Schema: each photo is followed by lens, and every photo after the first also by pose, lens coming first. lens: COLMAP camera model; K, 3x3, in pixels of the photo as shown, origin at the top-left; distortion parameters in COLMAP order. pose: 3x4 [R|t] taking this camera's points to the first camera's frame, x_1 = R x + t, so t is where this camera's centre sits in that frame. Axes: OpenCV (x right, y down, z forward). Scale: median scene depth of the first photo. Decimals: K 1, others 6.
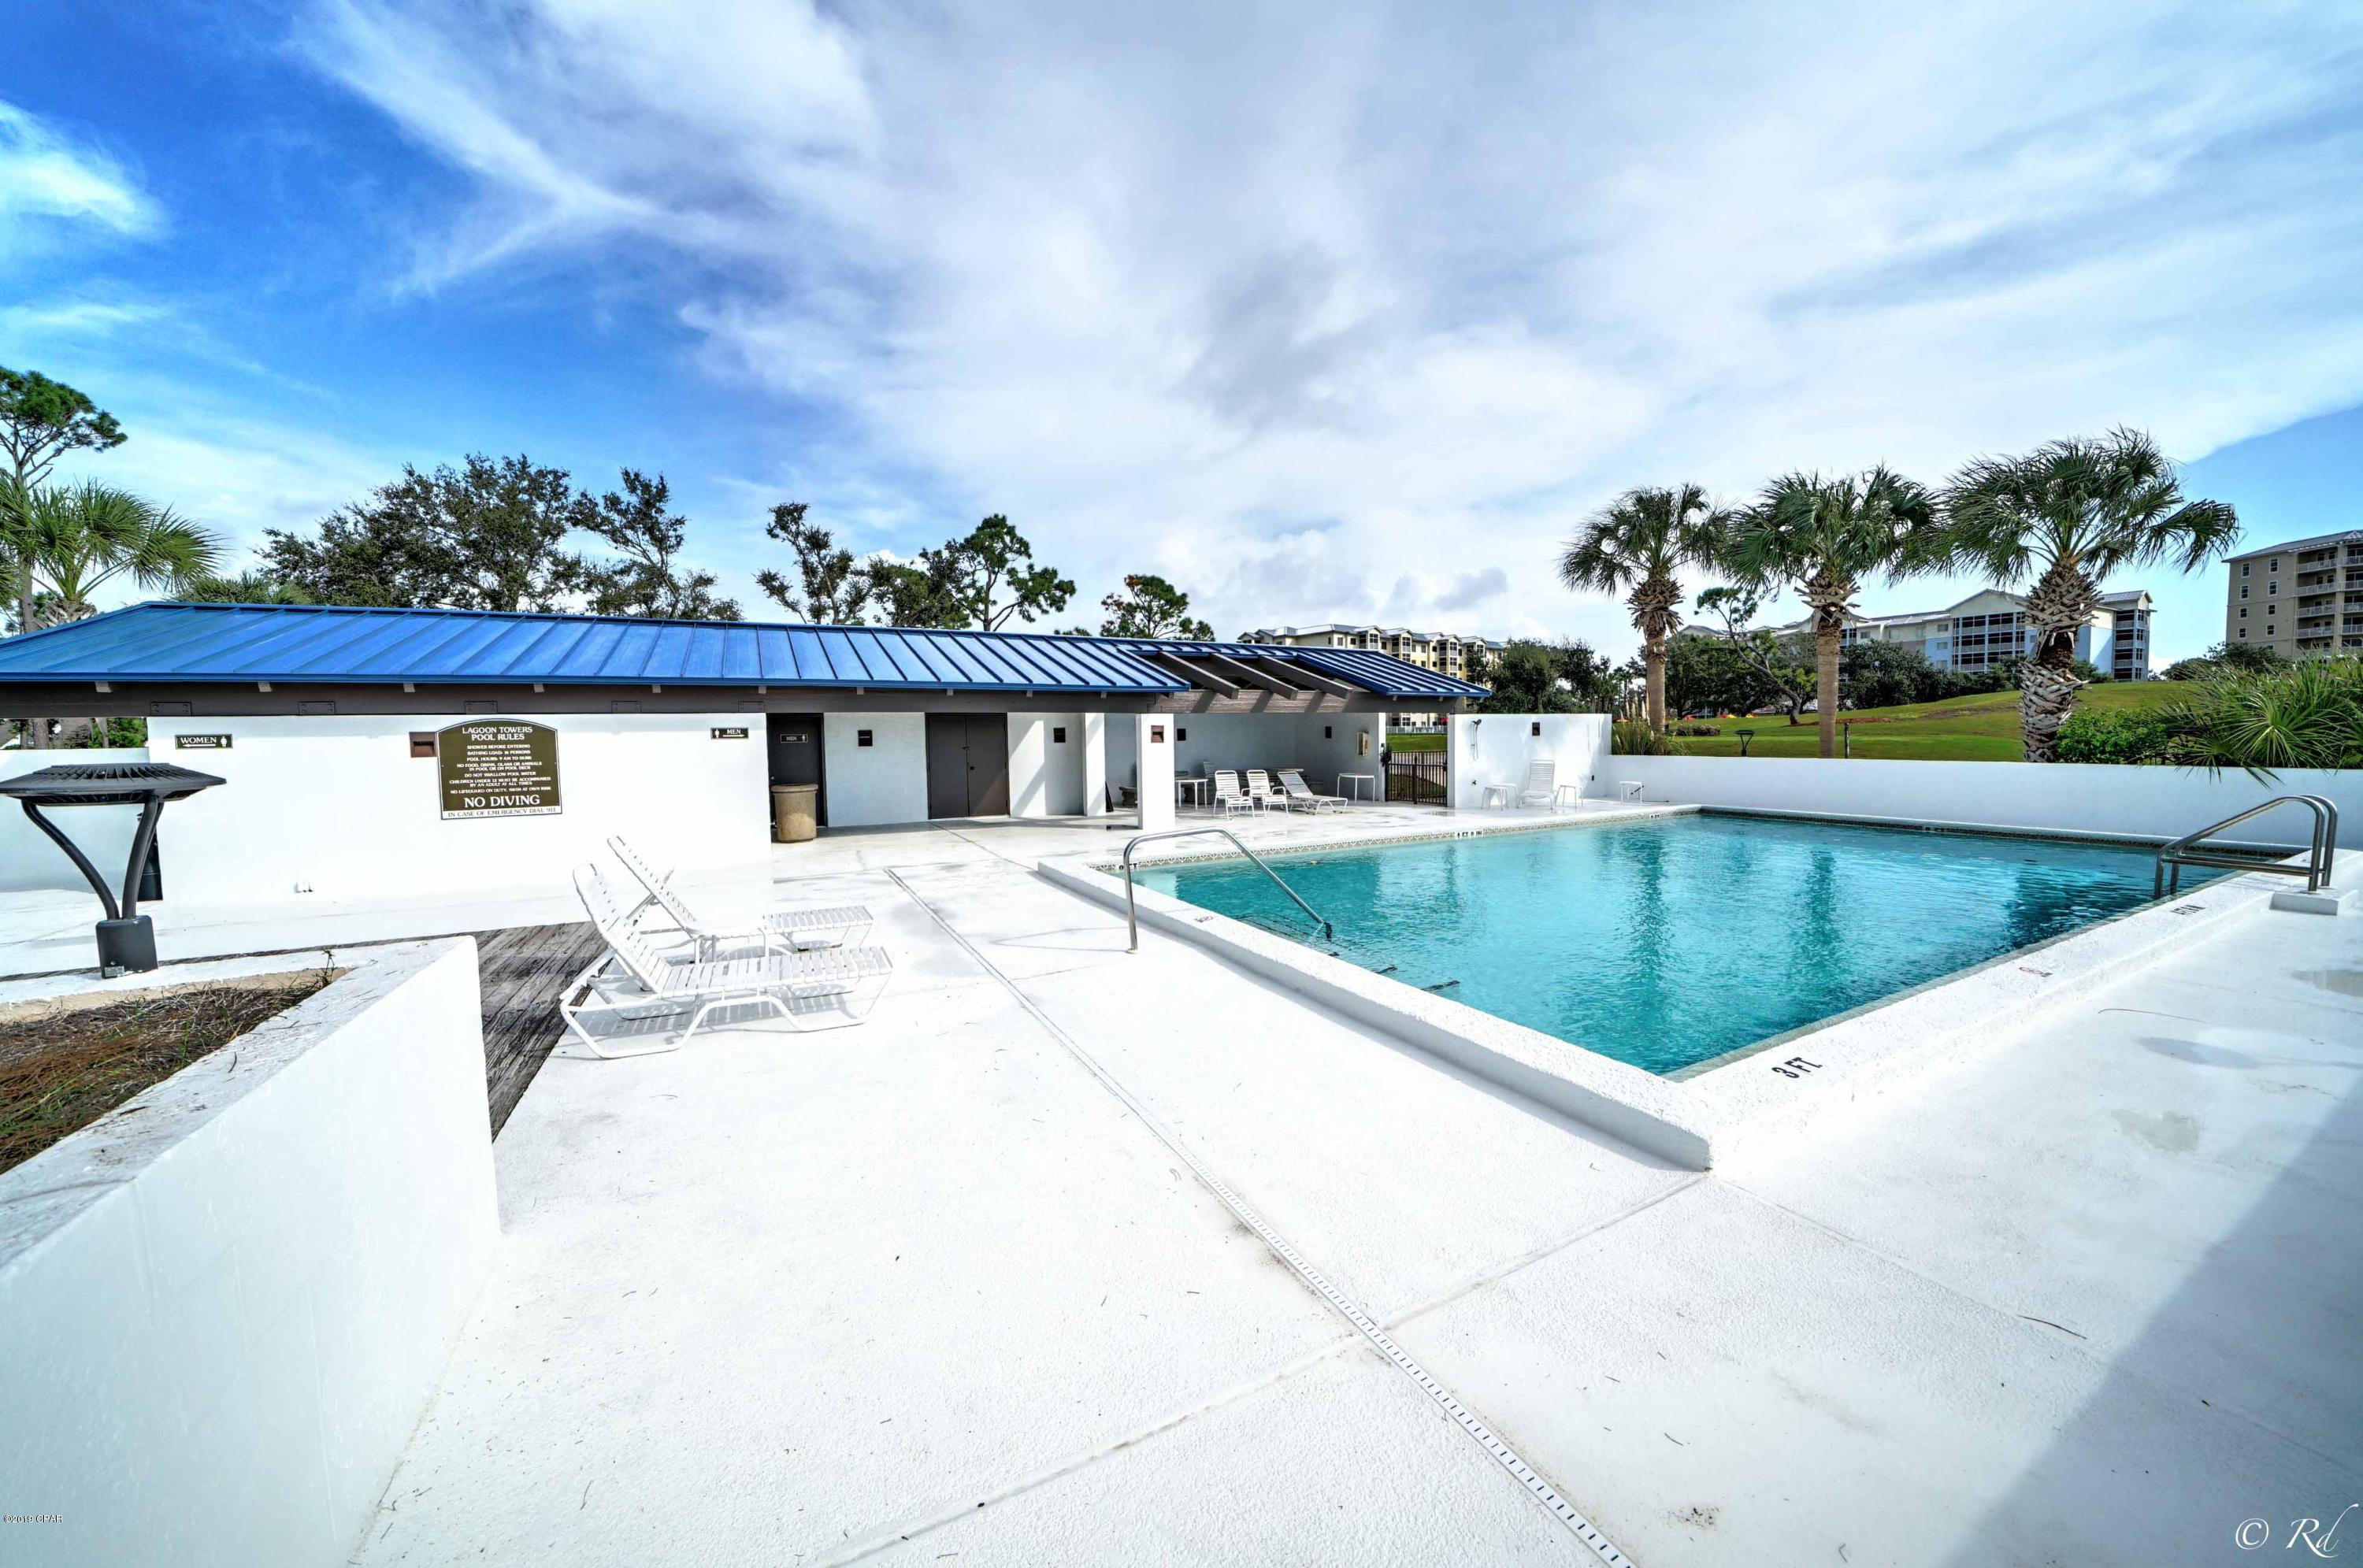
lens RADIAL K [[825.3, 0, 1179.7], [0, 825.3, 789.5], [0, 0, 1]] dist [-0.026271, 0.002672]
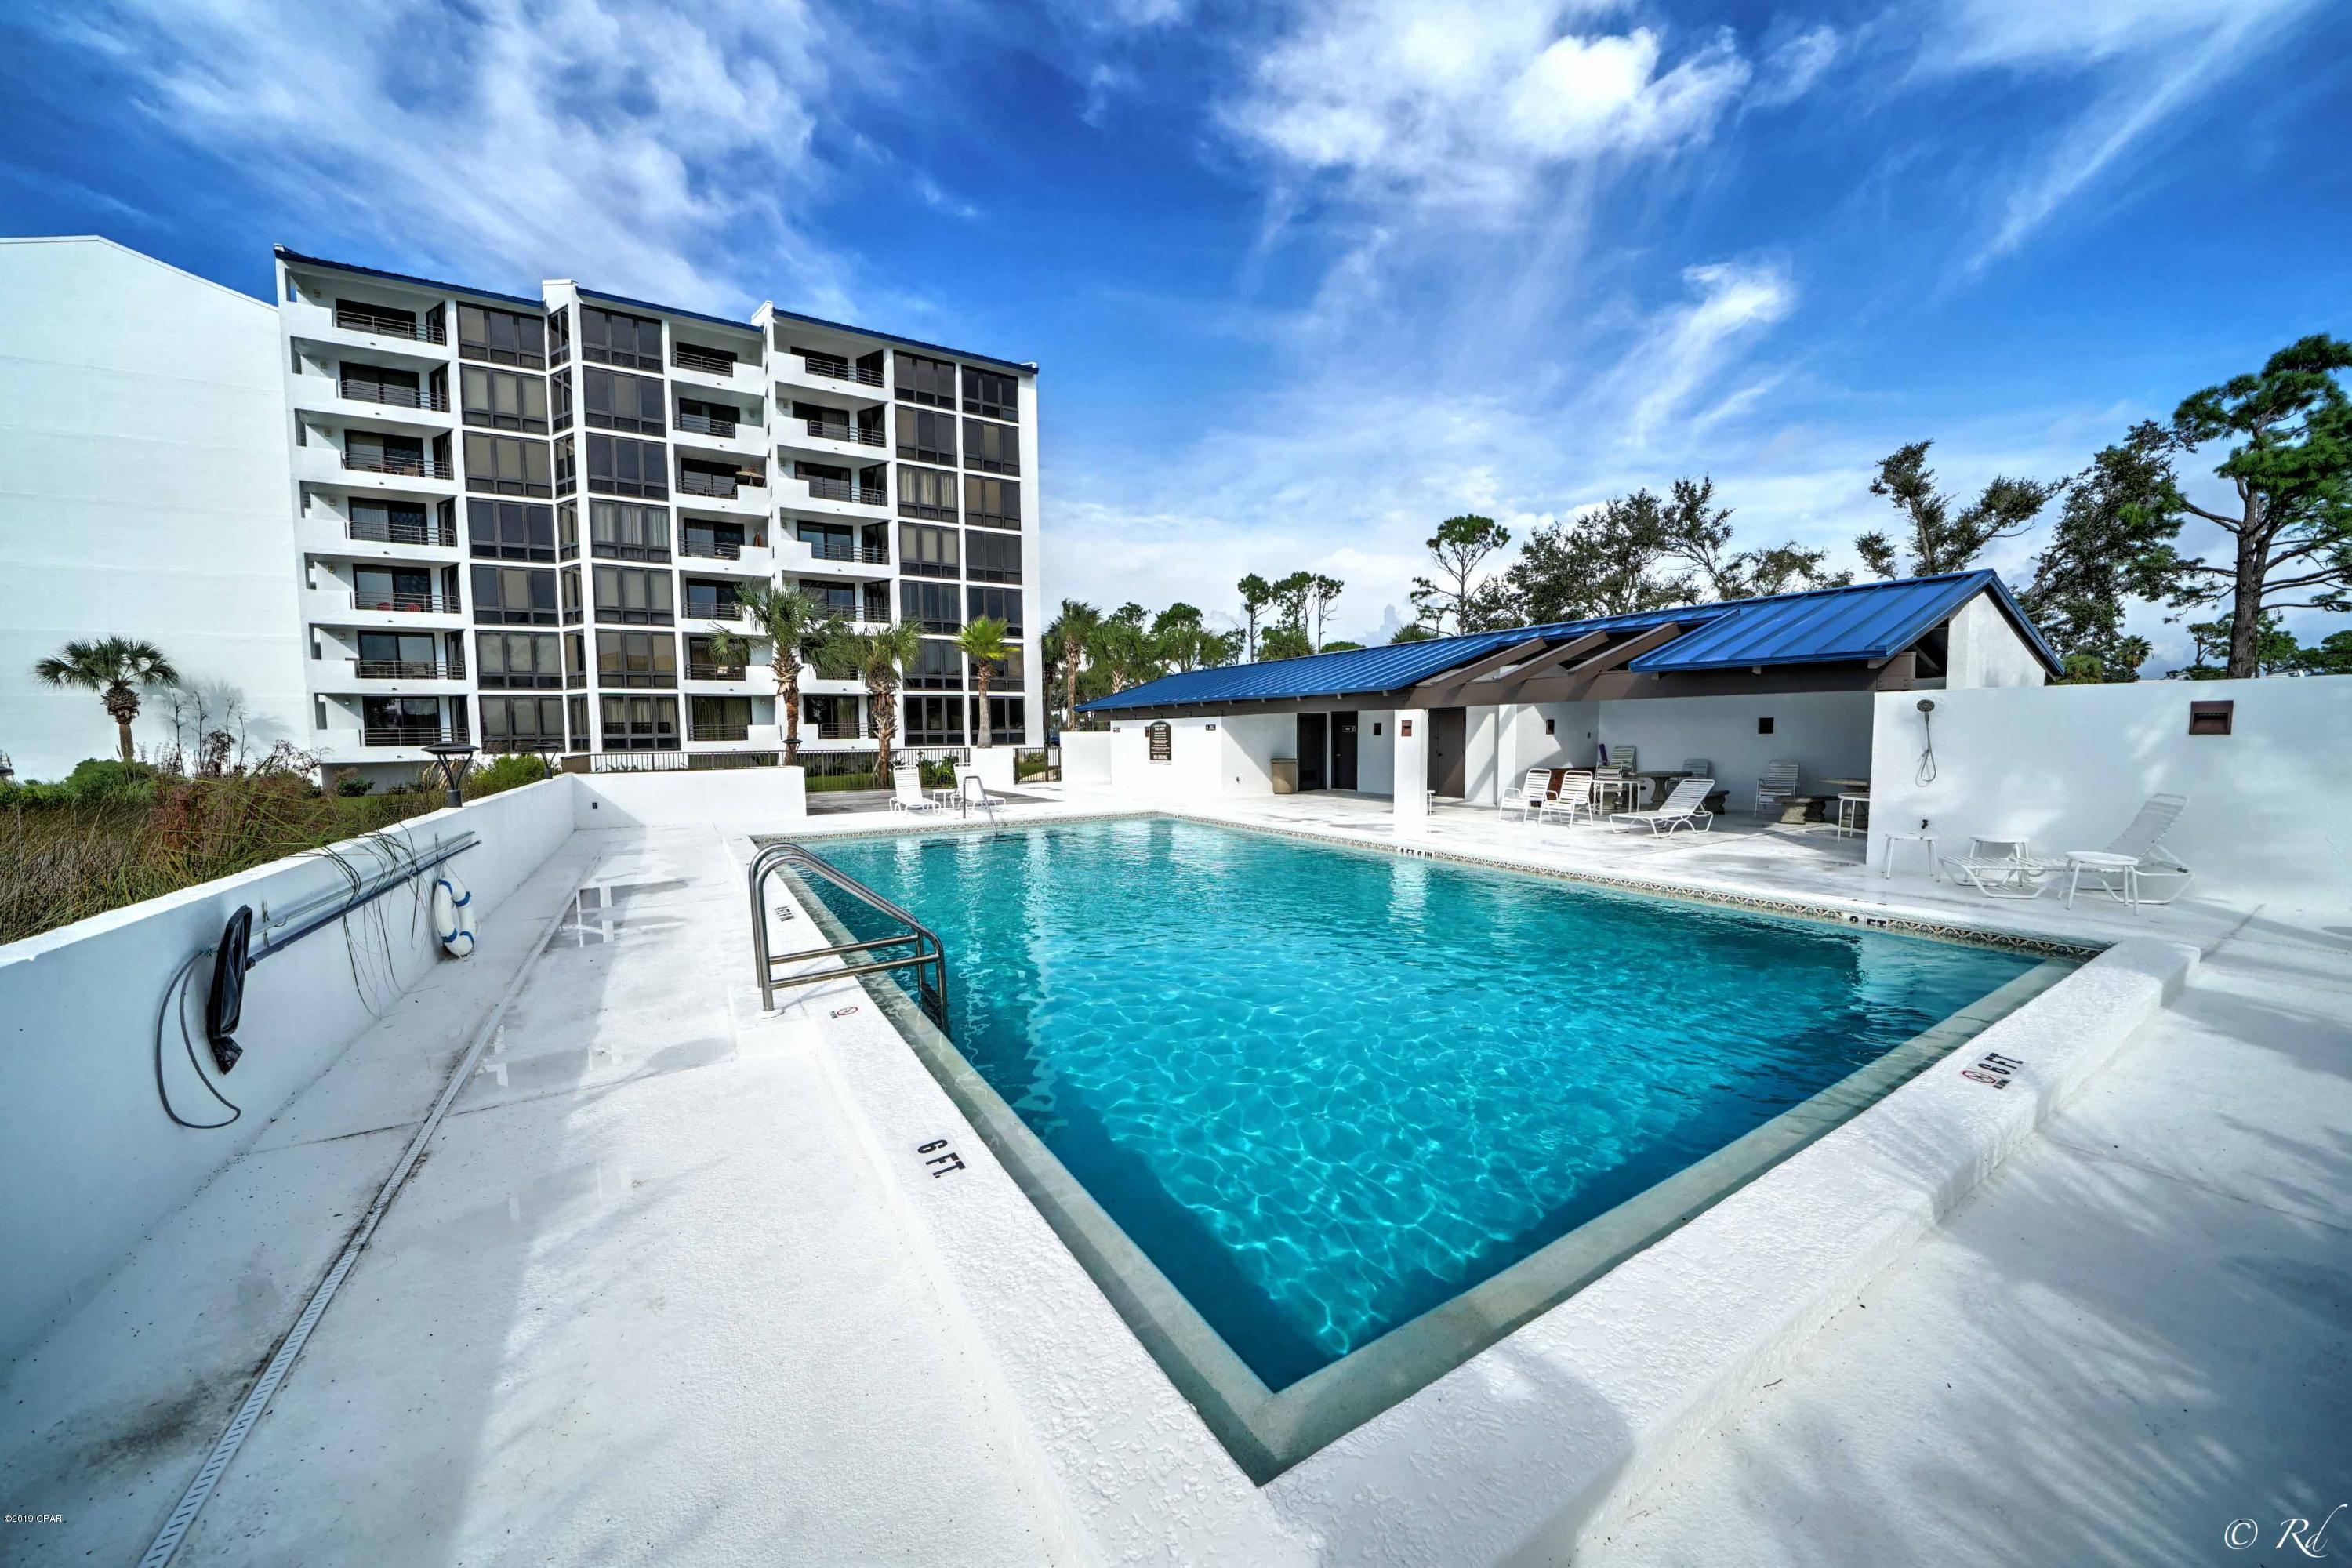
lens RADIAL K [[821.5, 0, 1174.3], [0, 821.5, 789.4], [0, 0, 1]] dist [-0.026271, 0.002672]
pose [[0.076131, 0.082478, -0.993681, 1.050585], [-0.056413, 0.995333, 0.078293, -0.054933], [0.995501, 0.050096, 0.080429, 0.611315]]
